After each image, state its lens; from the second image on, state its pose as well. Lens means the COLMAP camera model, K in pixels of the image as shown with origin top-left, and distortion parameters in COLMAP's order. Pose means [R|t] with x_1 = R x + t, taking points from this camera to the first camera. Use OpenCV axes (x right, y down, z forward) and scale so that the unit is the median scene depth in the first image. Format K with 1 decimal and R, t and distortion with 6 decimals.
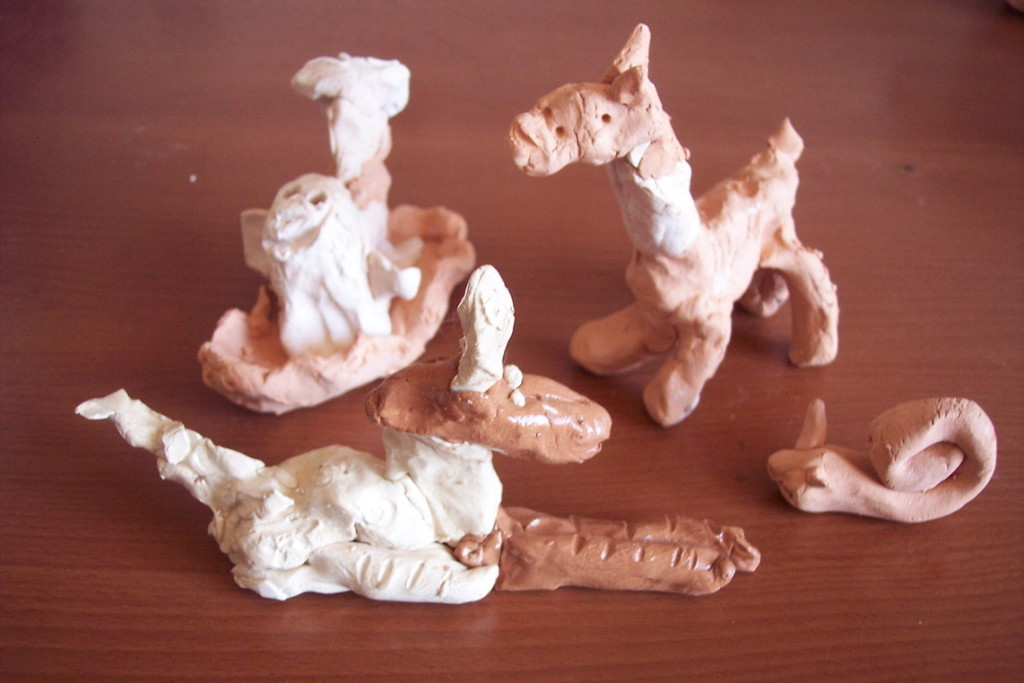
lens RADIAL K [[1128.8, 0, 512.0], [0, 1128.8, 341.5], [0, 0, 1]] dist [-0.124114, 0.009068]
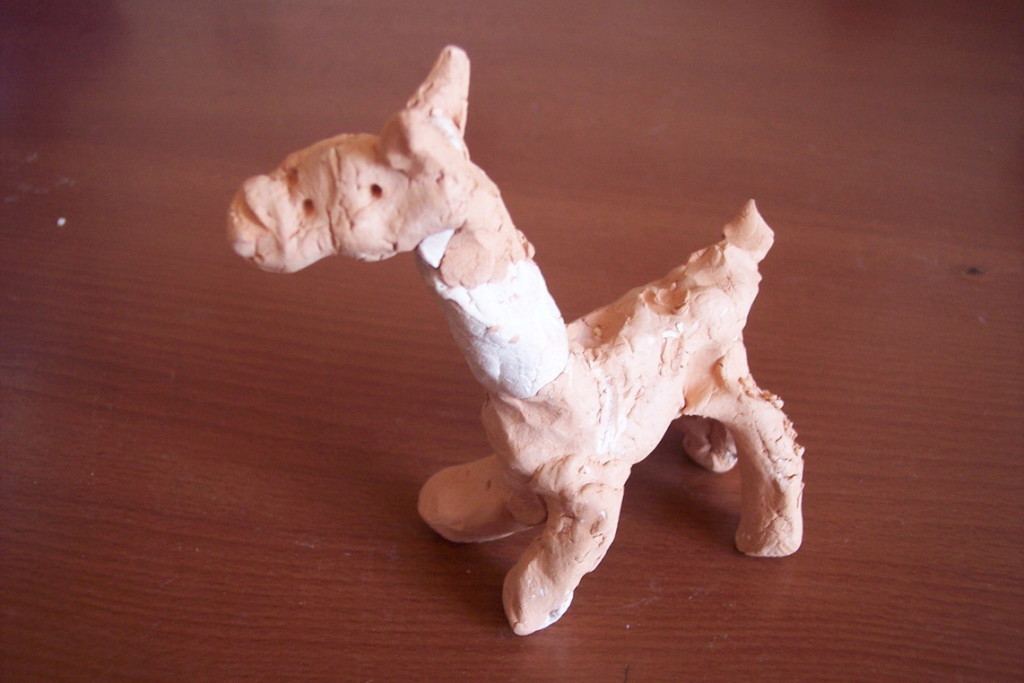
lens RADIAL K [[1128.8, 0, 512.0], [0, 1128.8, 341.5], [0, 0, 1]] dist [-0.124114, 0.009068]
pose [[0.989146, 0.081590, -0.122199, 0.189123], [-0.085857, 0.995854, -0.030062, -0.078007], [0.119240, 0.040228, 0.992050, 0.292713]]
